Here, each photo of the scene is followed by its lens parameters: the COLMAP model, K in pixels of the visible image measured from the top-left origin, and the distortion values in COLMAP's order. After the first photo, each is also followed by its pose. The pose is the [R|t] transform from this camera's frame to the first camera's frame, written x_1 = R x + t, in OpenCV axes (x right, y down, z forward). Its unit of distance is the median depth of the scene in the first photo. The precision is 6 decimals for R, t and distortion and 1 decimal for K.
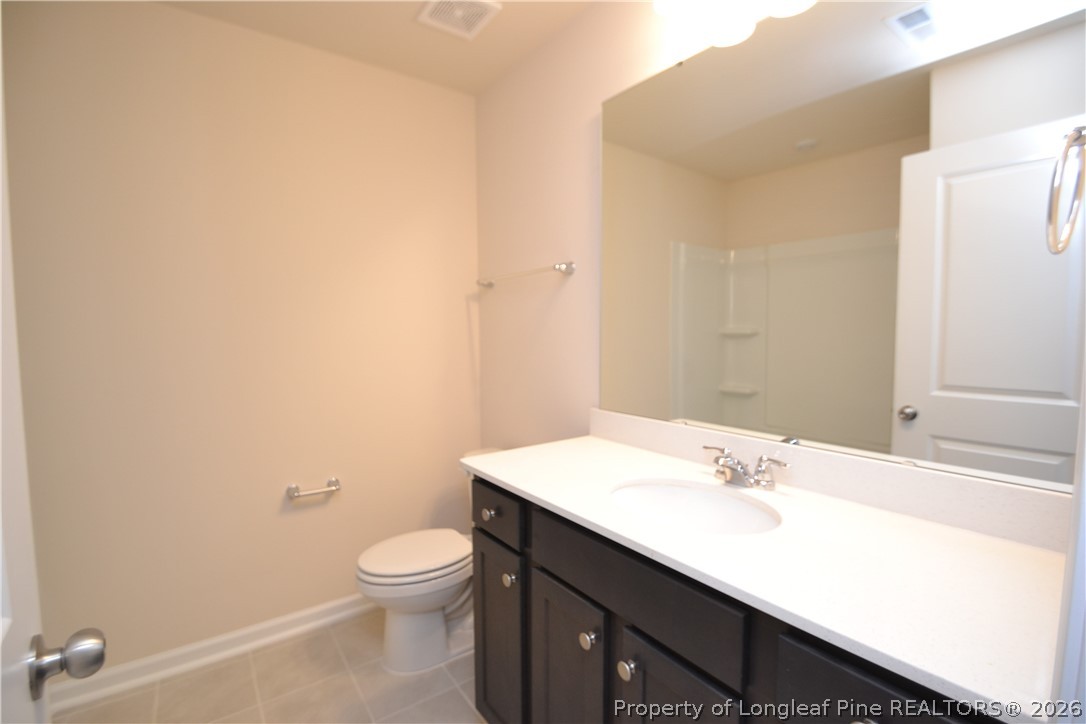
lens RADIAL K [[483.8, 0, 531.4], [0, 483.8, 366.5], [0, 0, 1]] dist [0.015123, -0.020237]
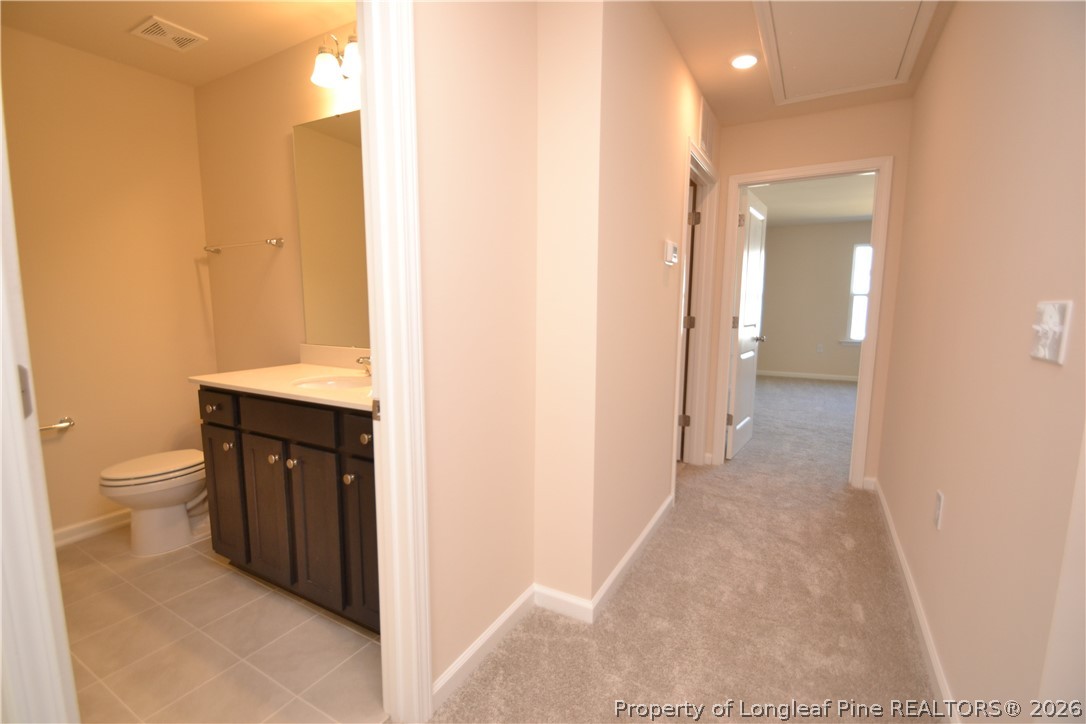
lens RADIAL K [[483.8, 0, 531.4], [0, 483.8, 366.5], [0, 0, 1]] dist [0.015123, -0.020237]
pose [[0.907894, -0.047019, 0.416554, 0.143519], [0.022285, 0.997698, 0.064045, 0.076104], [-0.418606, -0.048863, 0.906852, -0.573350]]
